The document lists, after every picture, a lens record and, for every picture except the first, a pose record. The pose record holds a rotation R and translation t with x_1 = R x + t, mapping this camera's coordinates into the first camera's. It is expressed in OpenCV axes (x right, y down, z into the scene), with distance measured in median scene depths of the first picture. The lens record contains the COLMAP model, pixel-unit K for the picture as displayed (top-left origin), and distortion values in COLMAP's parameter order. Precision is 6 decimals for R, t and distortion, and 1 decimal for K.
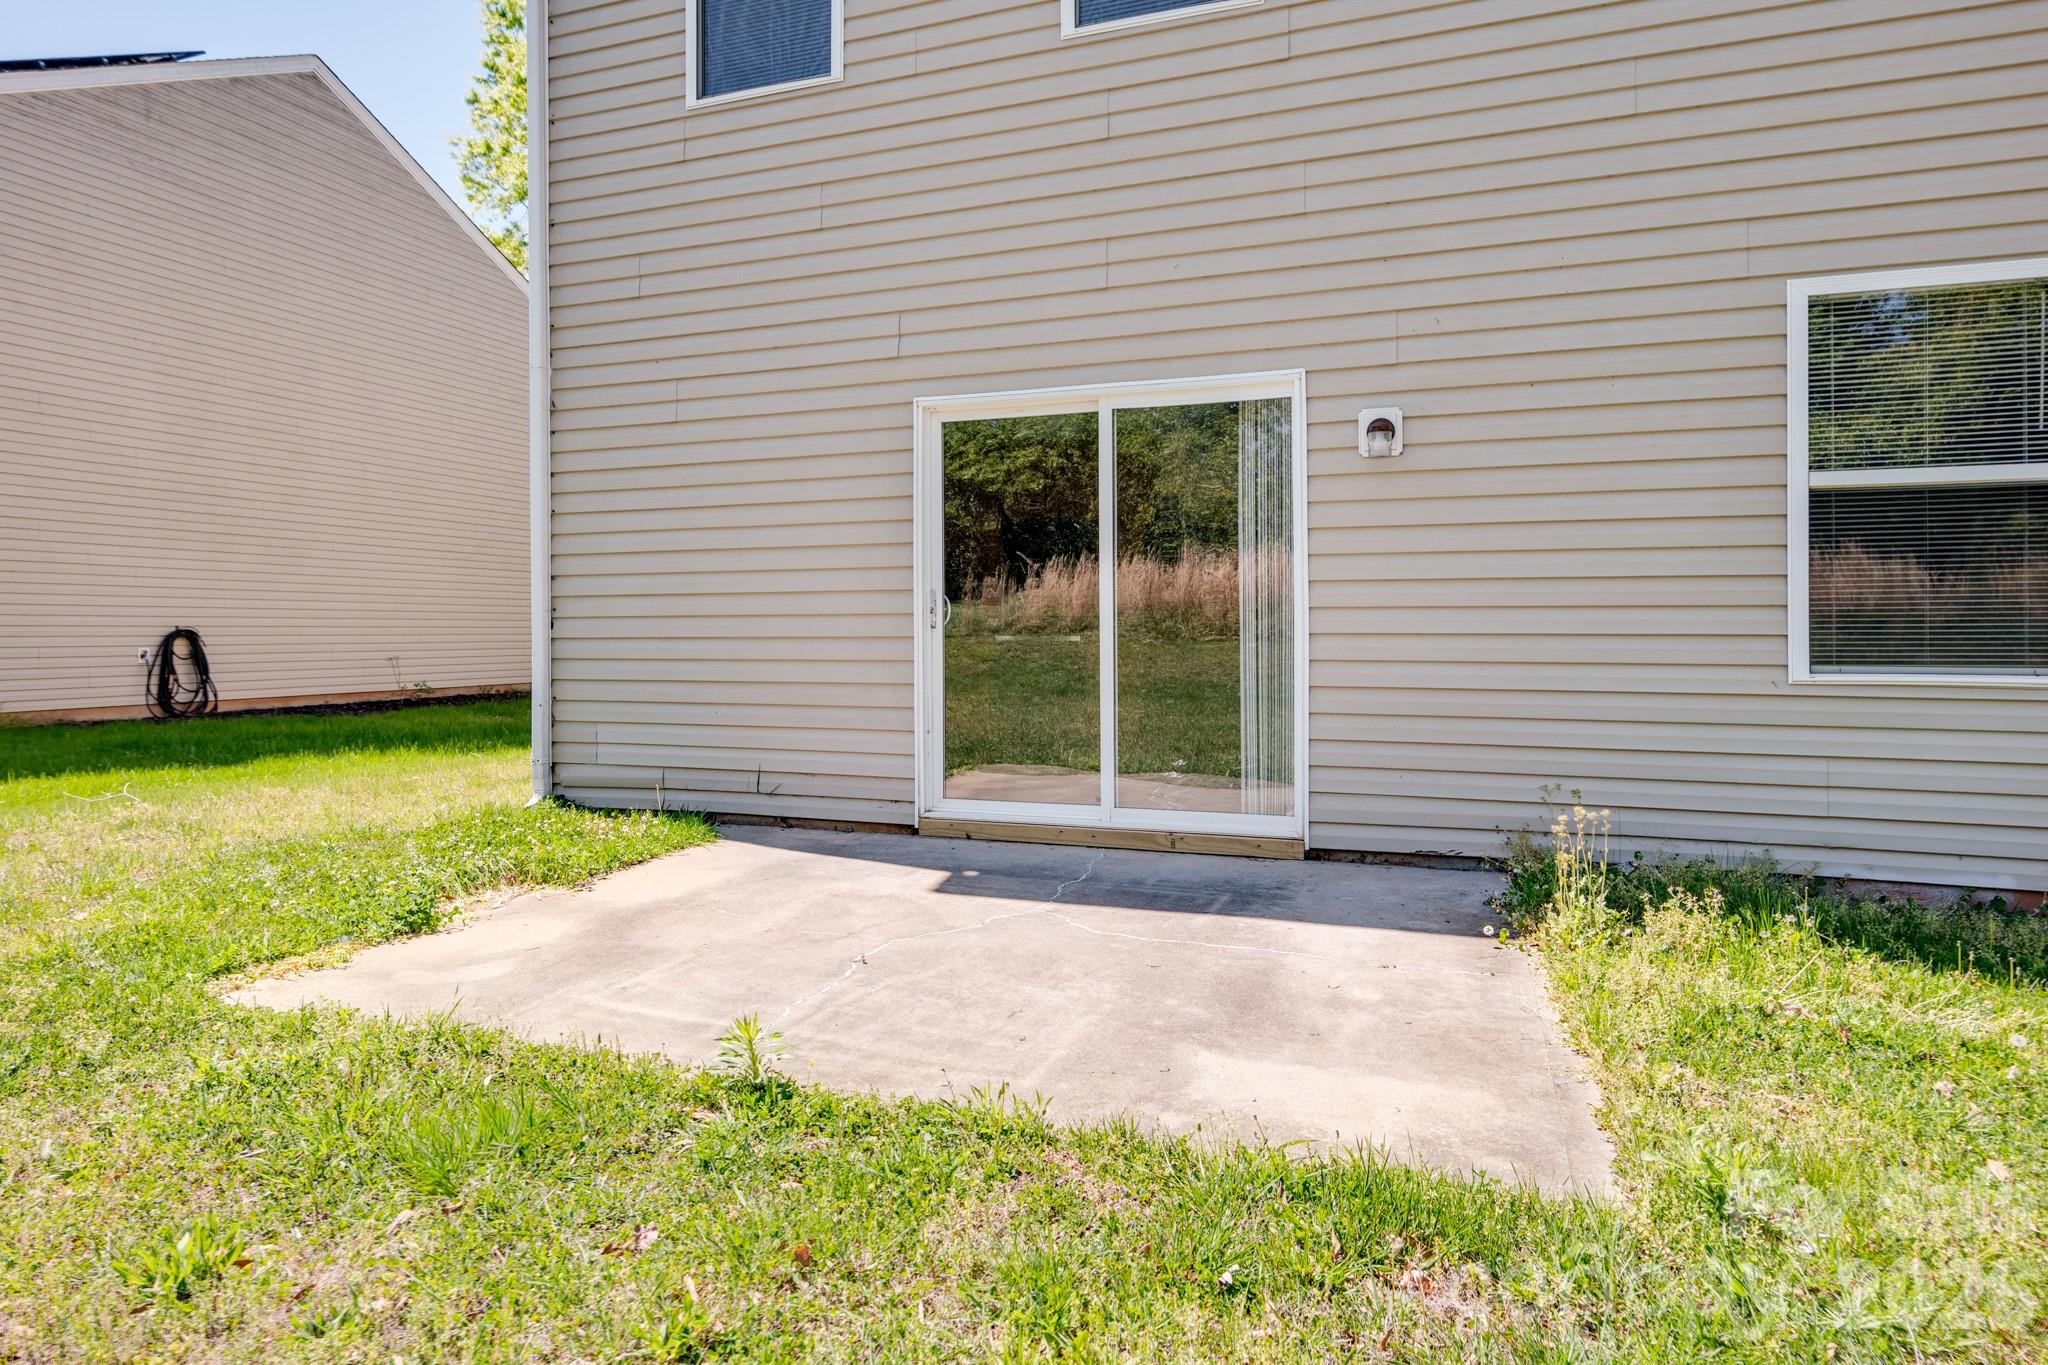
lens RADIAL K [[1170.5, 0, 1002.6], [0, 1170.5, 620.4], [0, 0, 1]] dist [-0.002104, -0.000537]
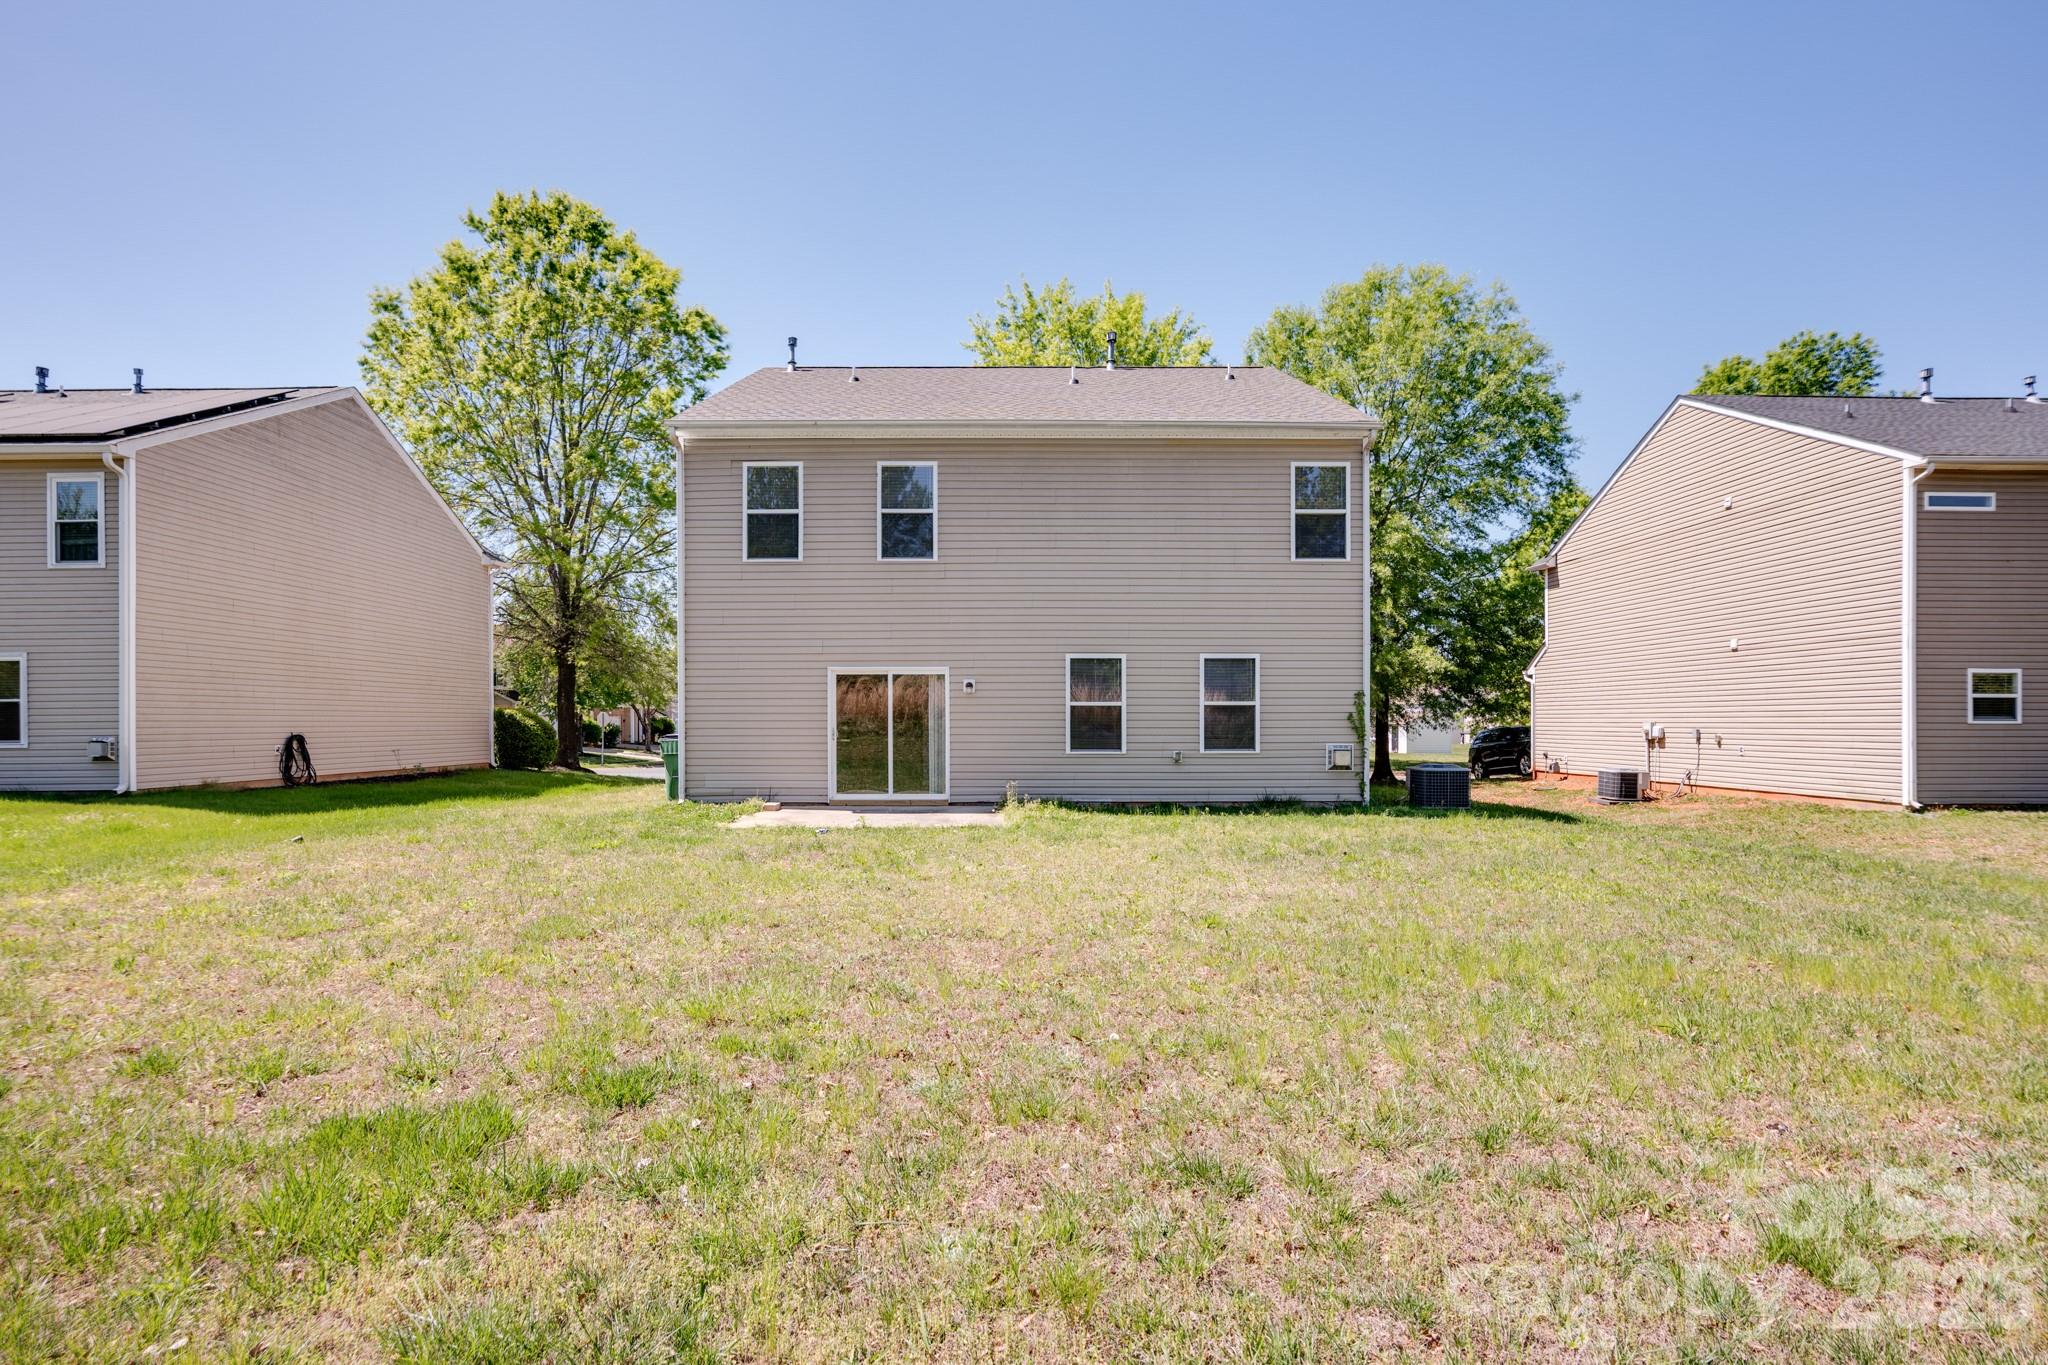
lens RADIAL K [[1170.5, 0, 1022.8], [0, 1170.5, 693.3], [0, 0, 1]] dist [-0.002104, -0.000537]
pose [[0.929472, 0.008600, 0.368793, -0.686721], [-0.005449, 0.999939, -0.009583, -0.083469], [-0.368853, 0.006898, 0.929462, -1.943150]]
